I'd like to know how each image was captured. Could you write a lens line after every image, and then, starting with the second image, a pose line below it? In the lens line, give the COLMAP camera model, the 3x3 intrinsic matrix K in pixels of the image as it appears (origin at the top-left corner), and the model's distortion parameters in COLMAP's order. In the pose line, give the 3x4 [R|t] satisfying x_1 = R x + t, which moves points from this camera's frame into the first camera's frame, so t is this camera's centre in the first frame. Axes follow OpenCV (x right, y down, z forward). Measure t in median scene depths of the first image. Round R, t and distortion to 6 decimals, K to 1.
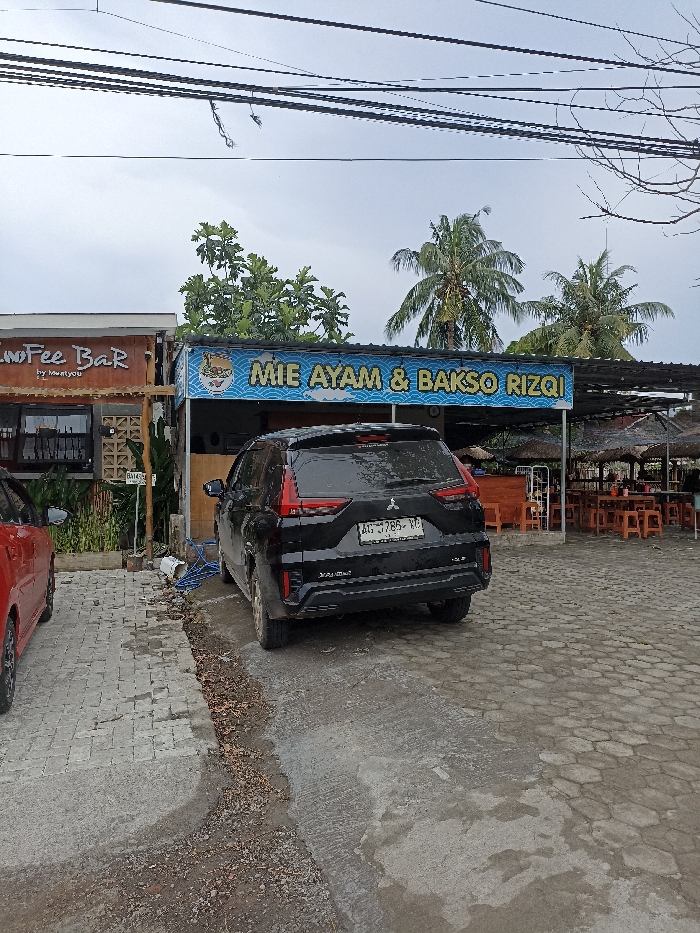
lens RADIAL K [[713.6, 0, 351.0], [0, 713.6, 469.8], [0, 0, 1]] dist [0.024569, -0.017549]
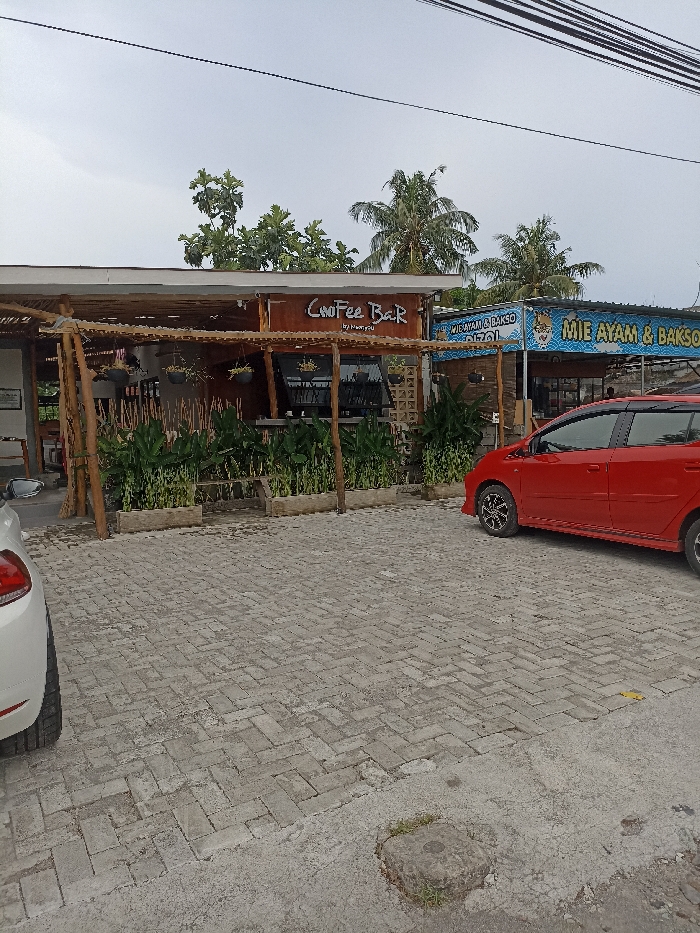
lens RADIAL K [[713.6, 0, 348.7], [0, 713.6, 466.9], [0, 0, 1]] dist [0.024569, -0.017549]
pose [[0.982253, -0.025102, 0.185875, -0.221691], [0.013680, 0.997952, 0.062480, 0.004133], [-0.187063, -0.058828, 0.980585, -0.033485]]
